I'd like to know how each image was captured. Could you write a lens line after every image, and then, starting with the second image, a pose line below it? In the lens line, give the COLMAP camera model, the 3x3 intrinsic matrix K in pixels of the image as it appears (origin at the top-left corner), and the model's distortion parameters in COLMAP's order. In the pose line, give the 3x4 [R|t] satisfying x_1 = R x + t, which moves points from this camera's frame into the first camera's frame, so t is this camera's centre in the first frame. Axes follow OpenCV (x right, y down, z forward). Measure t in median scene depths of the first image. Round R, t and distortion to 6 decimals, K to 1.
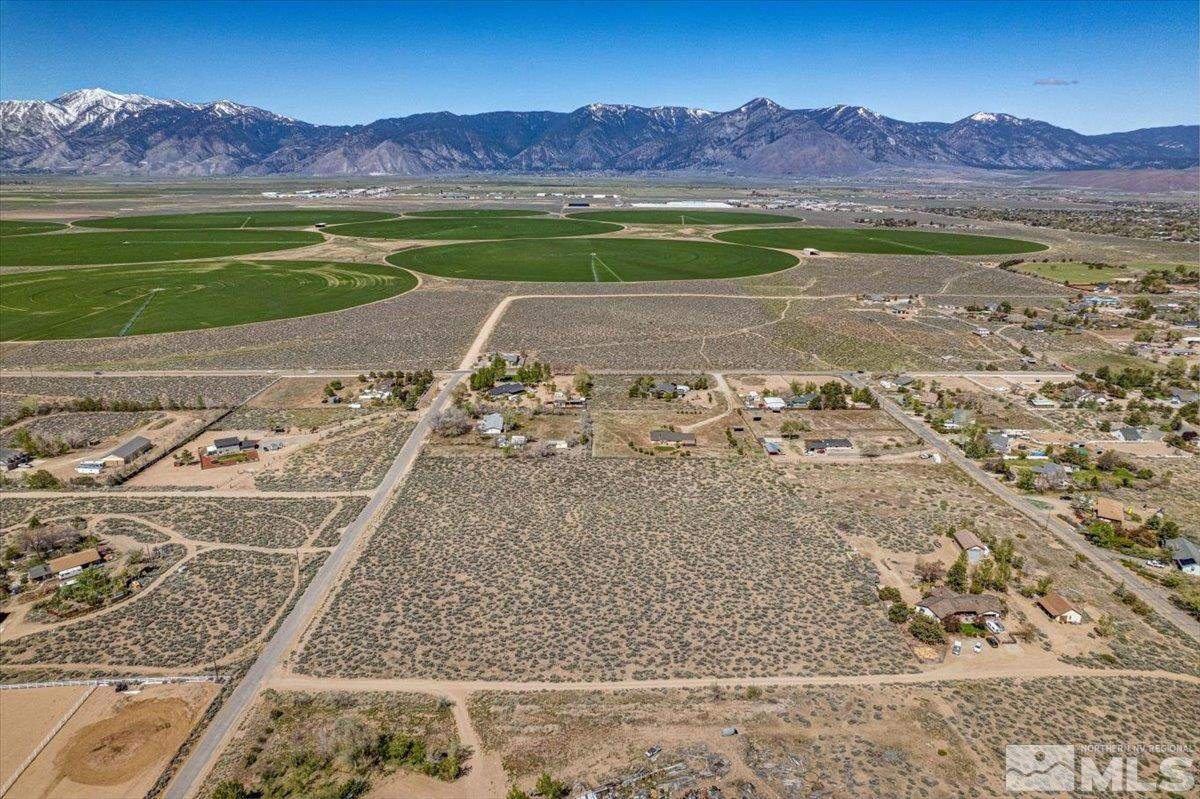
lens RADIAL K [[767.0, 0, 606.4], [0, 767.0, 398.3], [0, 0, 1]] dist [-0.071394, 0.062141]
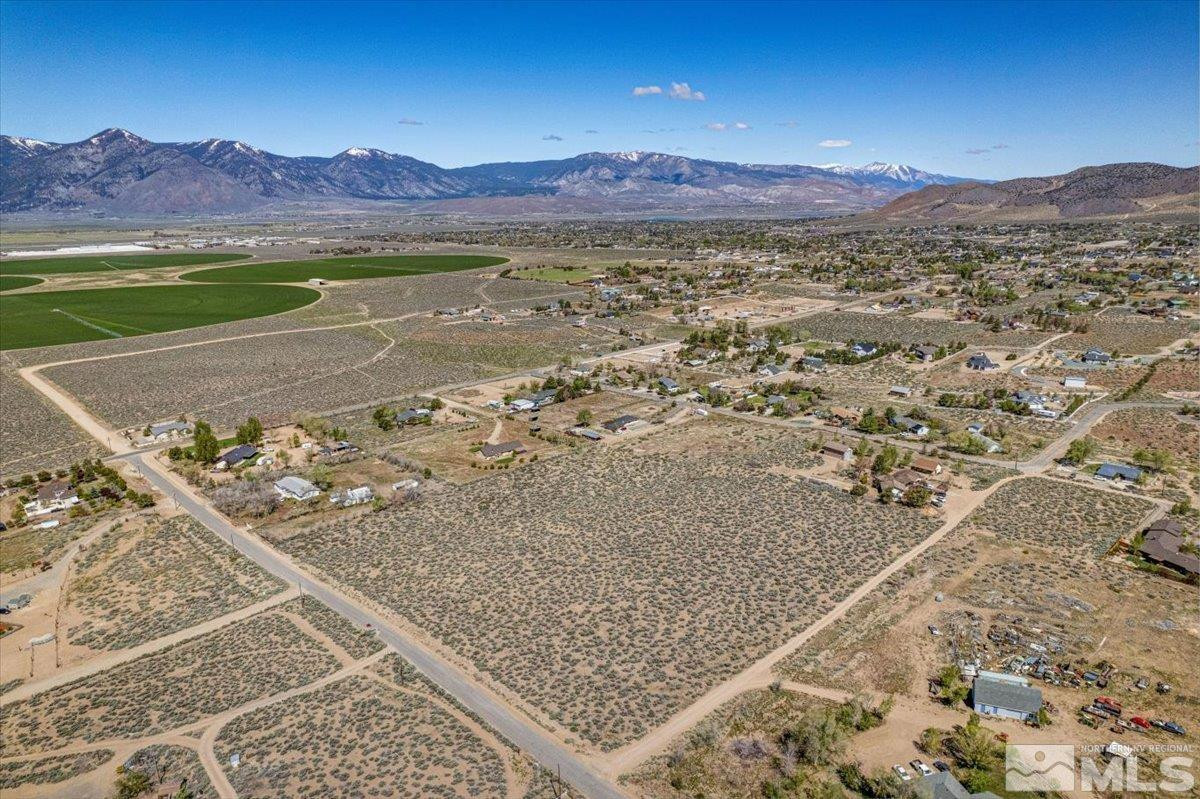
lens RADIAL K [[767.0, 0, 607.5], [0, 767.0, 401.1], [0, 0, 1]] dist [-0.071394, 0.062141]
pose [[0.727542, -0.191101, 0.658911, -0.371730], [0.216826, 0.975244, 0.043436, -0.018236], [-0.650899, 0.111267, 0.750966, 0.143456]]
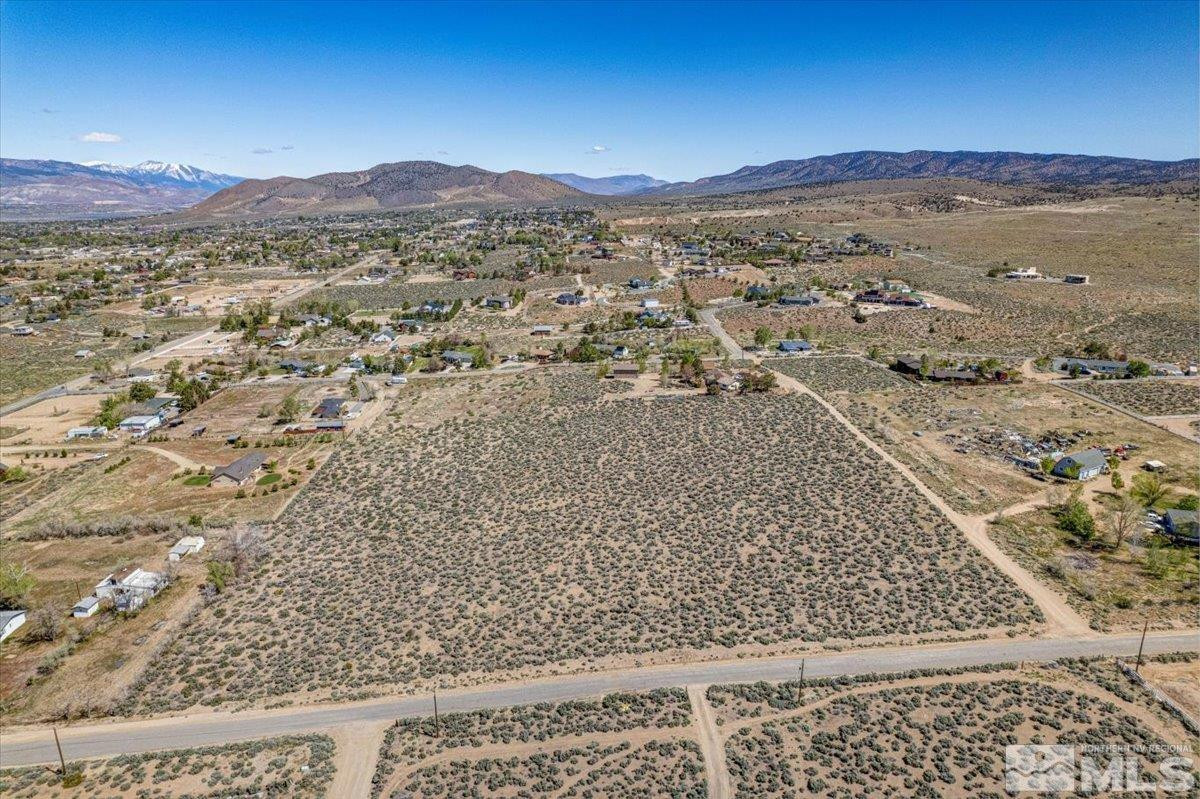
lens RADIAL K [[767.0, 0, 607.5], [0, 767.0, 398.7], [0, 0, 1]] dist [-0.071394, 0.062141]
pose [[-0.043620, -0.267560, 0.962553, -0.439925], [0.300784, 0.915250, 0.268042, -0.068085], [-0.952694, 0.301212, 0.040554, 0.552577]]
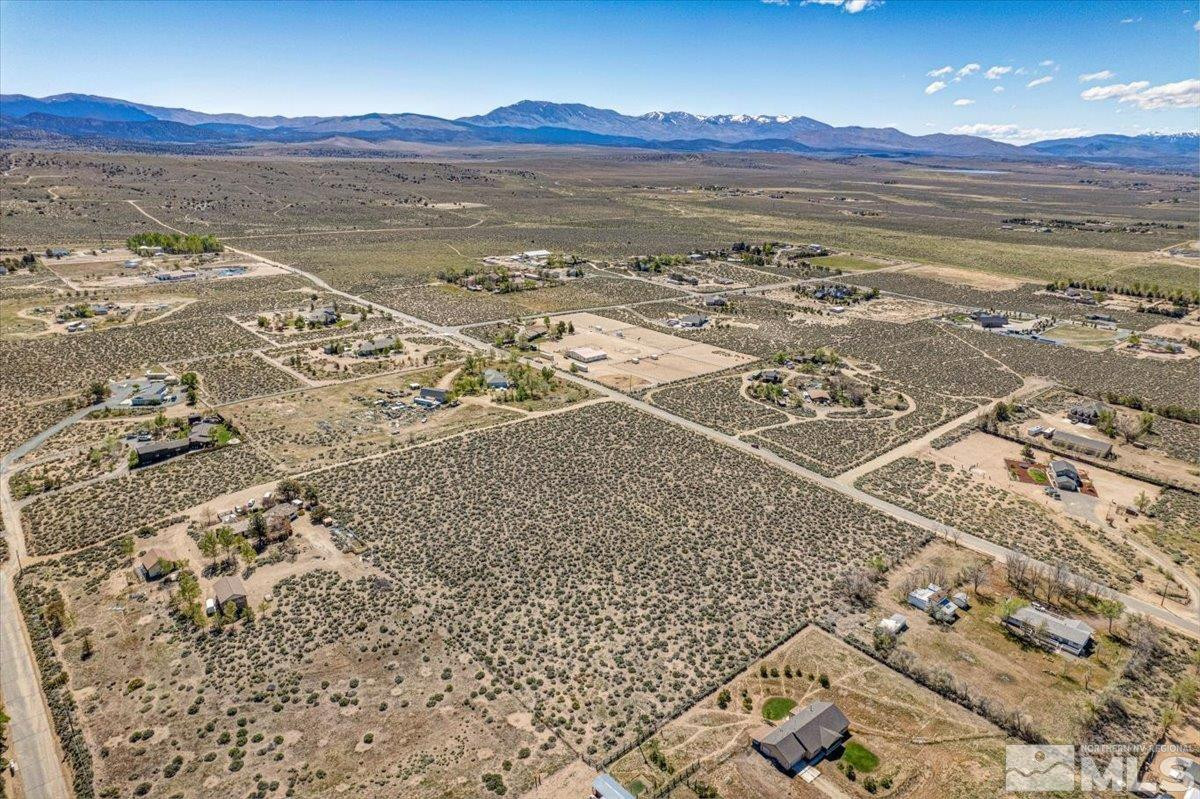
lens RADIAL K [[767.0, 0, 606.6], [0, 767.0, 394.8], [0, 0, 1]] dist [-0.071394, 0.062141]
pose [[-0.753371, 0.187555, -0.630282, 0.362676], [-0.214056, 0.836321, 0.504725, -0.278983], [0.621782, 0.515161, -0.589912, 0.912274]]
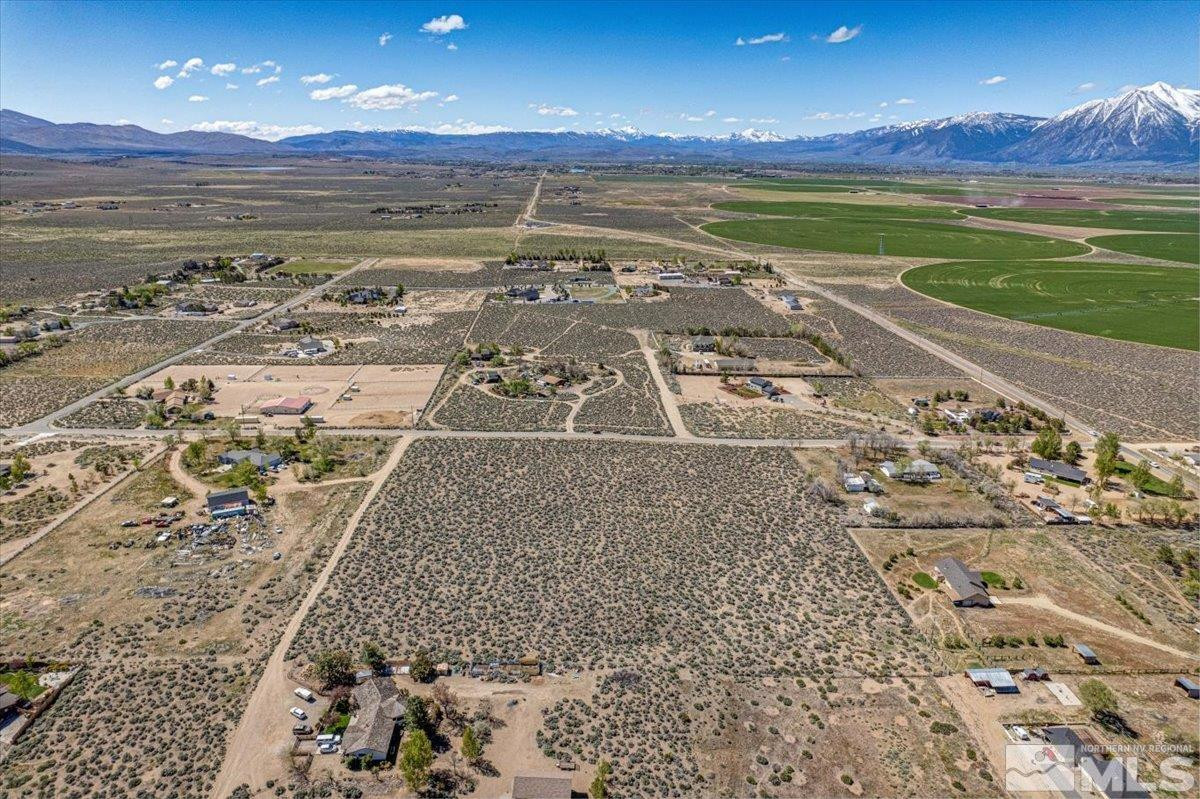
lens RADIAL K [[767.0, 0, 605.3], [0, 767.0, 395.8], [0, 0, 1]] dist [-0.071394, 0.062141]
pose [[0.032745, 0.300467, -0.953230, 0.531224], [-0.300516, 0.912568, 0.277326, -0.148717], [0.953215, 0.277380, 0.120177, 0.495371]]
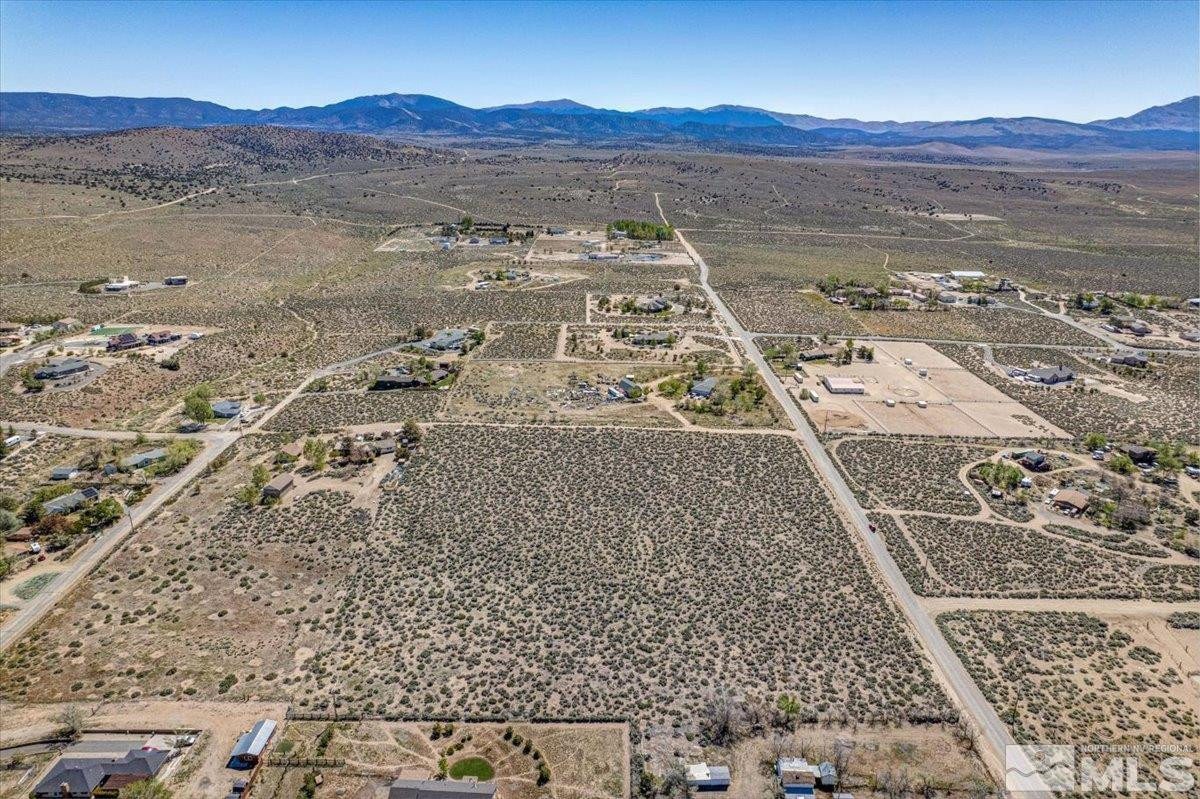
lens RADIAL K [[767.0, 0, 608.8], [0, 767.0, 395.5], [0, 0, 1]] dist [-0.071394, 0.062141]
pose [[-0.999710, -0.021615, 0.010586, -0.004714], [-0.011387, 0.812279, 0.583158, -0.312544], [-0.021204, 0.582869, -0.812290, 1.007215]]
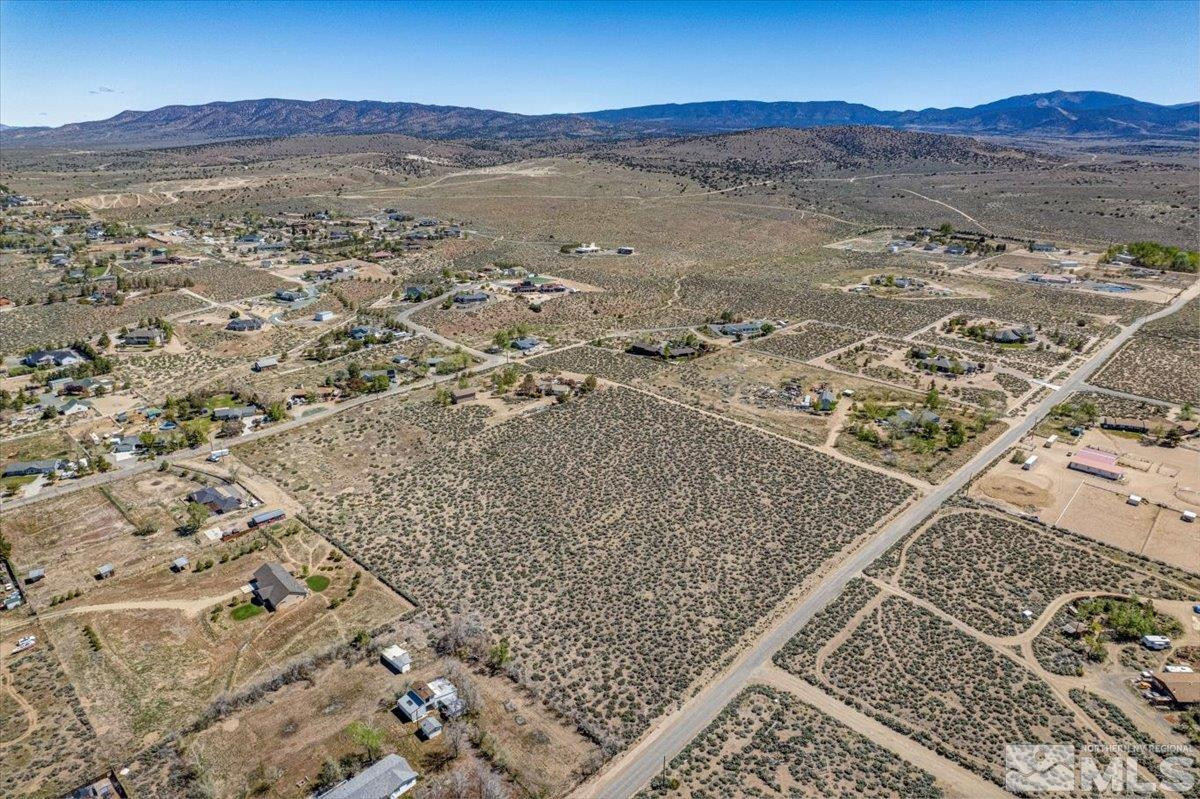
lens RADIAL K [[767.0, 0, 608.6], [0, 767.0, 397.8], [0, 0, 1]] dist [-0.071394, 0.062141]
pose [[-0.700421, -0.242832, 0.671150, -0.398769], [0.199907, 0.835958, 0.511088, -0.280710], [-0.685162, 0.492145, -0.536979, 0.895086]]
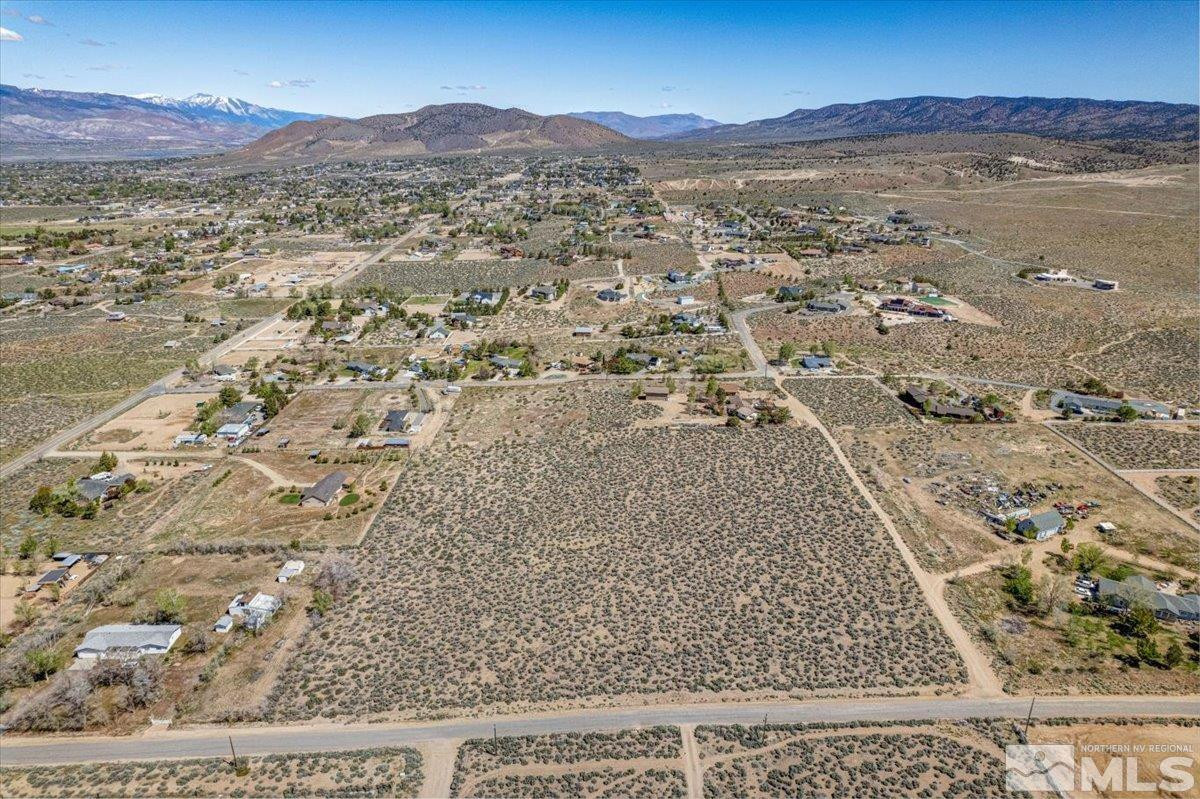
lens RADIAL K [[767.0, 0, 607.4], [0, 767.0, 399.2], [0, 0, 1]] dist [-0.071394, 0.062141]
pose [[0.015848, -0.340489, 0.940115, -0.497032], [0.289524, 0.901516, 0.321629, -0.161770], [-0.957040, 0.267088, 0.112867, 0.517724]]
